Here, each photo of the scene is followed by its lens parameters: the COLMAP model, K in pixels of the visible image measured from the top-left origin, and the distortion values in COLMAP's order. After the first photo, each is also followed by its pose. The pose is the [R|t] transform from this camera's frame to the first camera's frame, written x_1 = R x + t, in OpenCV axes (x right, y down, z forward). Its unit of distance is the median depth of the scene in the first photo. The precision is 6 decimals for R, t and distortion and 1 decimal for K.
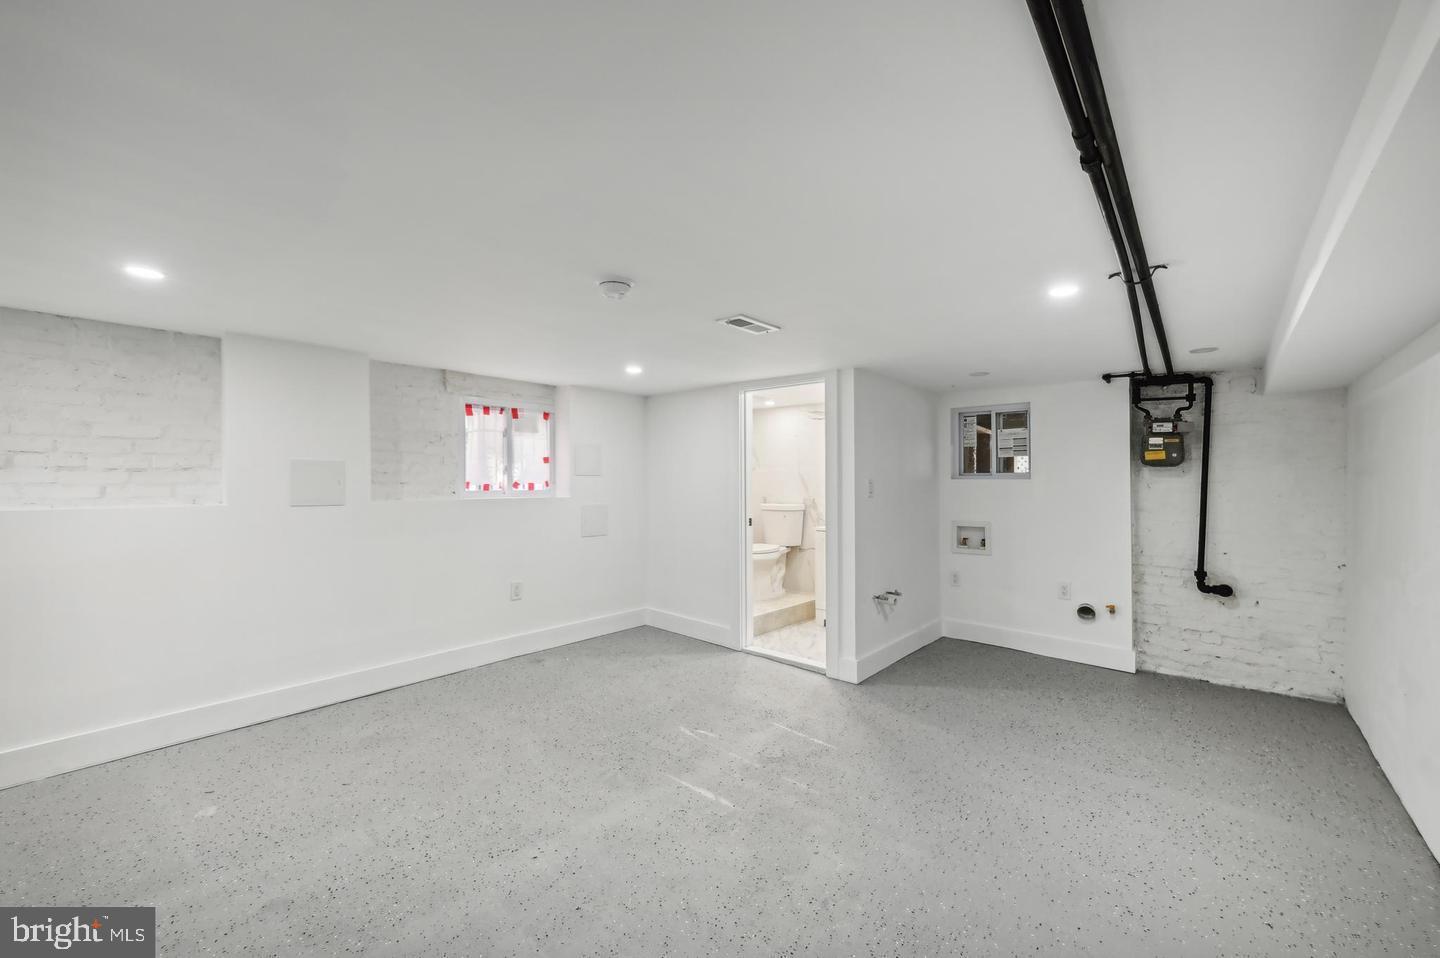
lens RADIAL K [[582.2, 0, 721.6], [0, 582.2, 480.1], [0, 0, 1]] dist [0.000468, 0.000257]
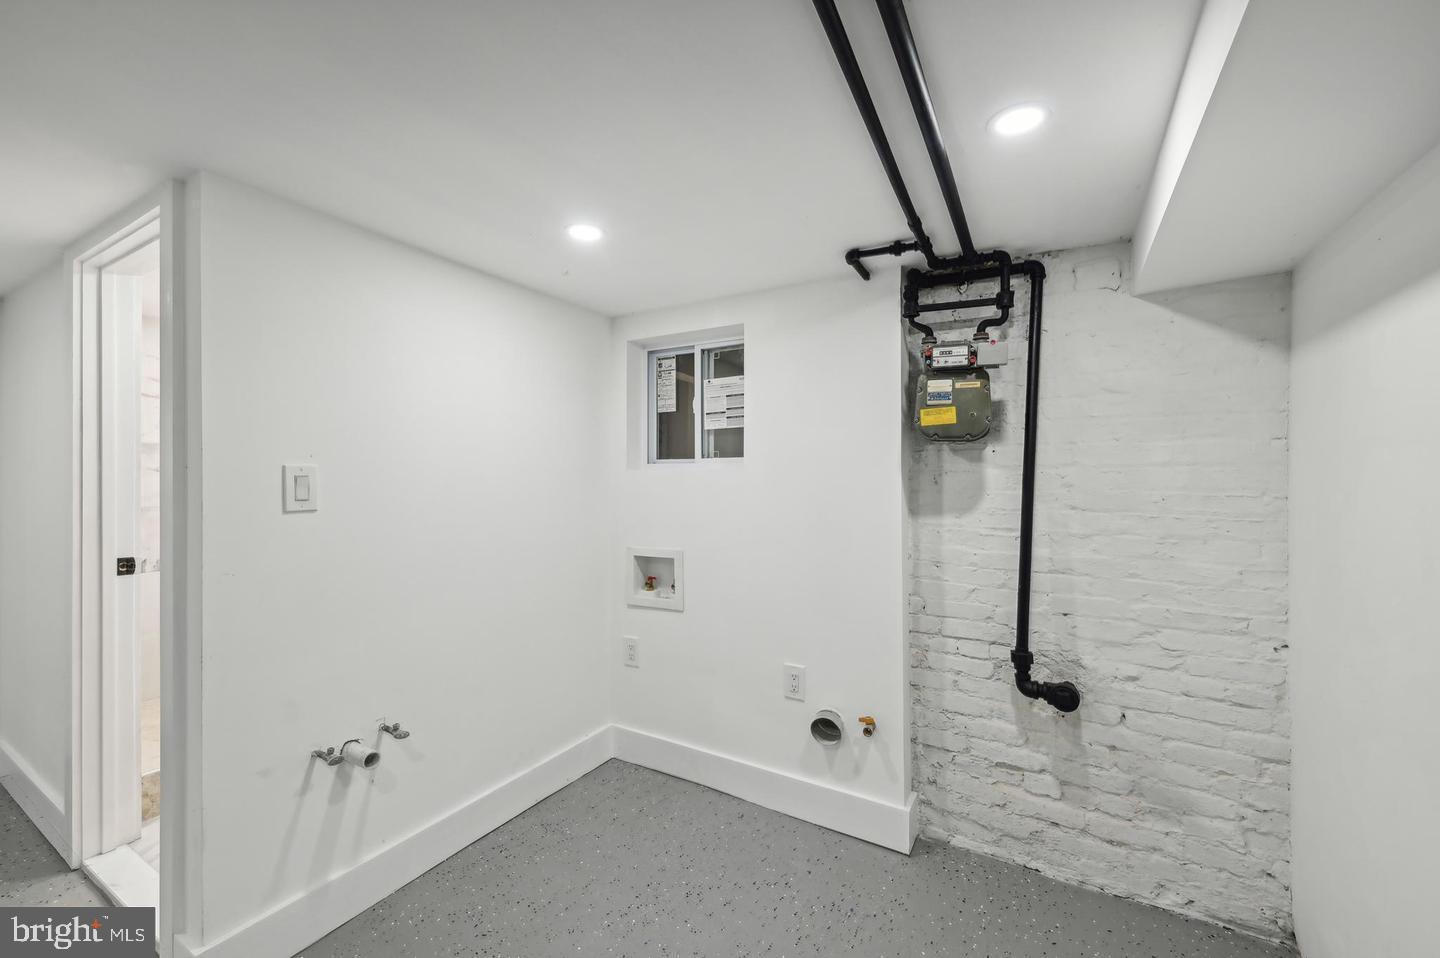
lens RADIAL K [[576.9, 0, 727.6], [0, 576.9, 477.3], [0, 0, 1]] dist [0.011983, 0.000040]
pose [[0.981100, -0.002531, 0.193484, 0.468131], [0.002320, 0.999996, 0.001313, 0.006506], [-0.193487, -0.000840, 0.981102, 0.549934]]
